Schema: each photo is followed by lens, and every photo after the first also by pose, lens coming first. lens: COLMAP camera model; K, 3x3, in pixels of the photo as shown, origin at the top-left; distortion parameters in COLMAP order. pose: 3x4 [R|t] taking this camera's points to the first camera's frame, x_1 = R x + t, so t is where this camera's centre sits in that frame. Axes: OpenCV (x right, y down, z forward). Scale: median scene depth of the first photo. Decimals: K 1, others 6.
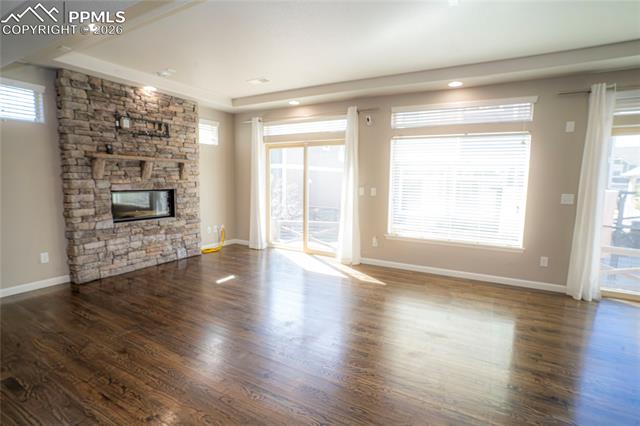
lens RADIAL K [[314.6, 0, 319.1], [0, 314.6, 215.9], [0, 0, 1]] dist [-0.077990, 0.036437]
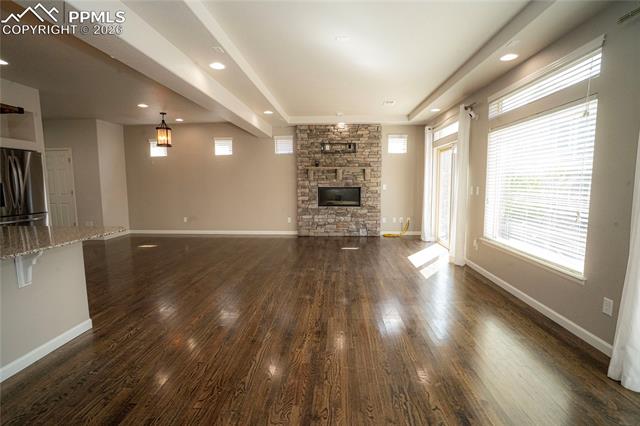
lens RADIAL K [[314.6, 0, 319.1], [0, 314.6, 215.9], [0, 0, 1]] dist [-0.077990, 0.036437]
pose [[0.445160, 0.081053, -0.891775, 0.857474], [-0.093645, 0.994648, 0.043657, 0.001009], [0.890541, 0.064076, 0.450368, 0.189074]]
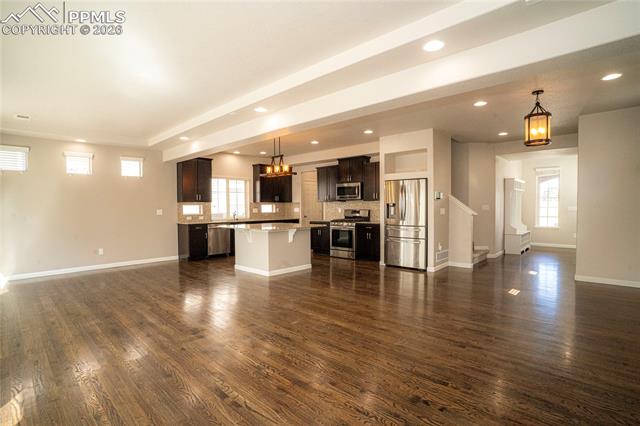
lens RADIAL K [[314.6, 0, 319.1], [0, 314.6, 215.9], [0, 0, 1]] dist [-0.077990, 0.036437]
pose [[-0.972012, -0.013877, 0.234522, -0.365381], [0.021954, 0.988520, 0.149485, -0.131719], [-0.233904, 0.150450, -0.960549, 1.201649]]
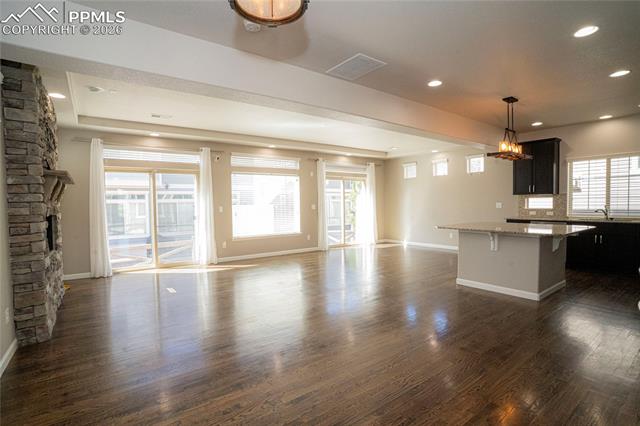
lens RADIAL K [[314.6, 0, 319.1], [0, 314.6, 215.9], [0, 0, 1]] dist [-0.077990, 0.036437]
pose [[0.405604, -0.056176, 0.912321, -1.003305], [0.126953, 0.991898, 0.004635, 0.001632], [-0.905190, 0.113942, 0.409449, 0.039443]]
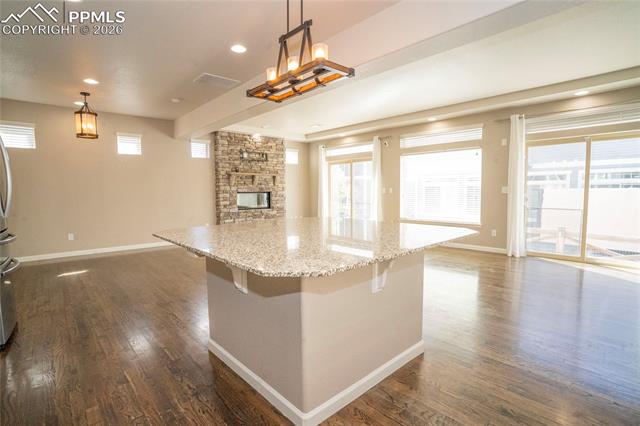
lens RADIAL K [[314.6, 0, 319.1], [0, 314.6, 215.9], [0, 0, 1]] dist [-0.077990, 0.036437]
pose [[0.950982, 0.001154, -0.309245, 0.339476], [-0.013032, 0.999254, -0.036346, 0.113077], [0.308973, 0.038594, 0.950288, -0.581516]]
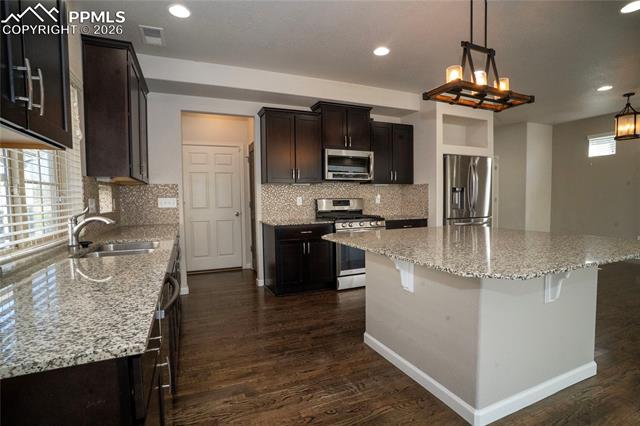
lens RADIAL K [[314.6, 0, 319.1], [0, 314.6, 215.9], [0, 0, 1]] dist [-0.077990, 0.036437]
pose [[-0.599039, 0.039008, -0.799769, 0.717230], [-0.089115, 0.989360, 0.115004, 0.048950], [0.795746, 0.140163, -0.589188, -0.022666]]
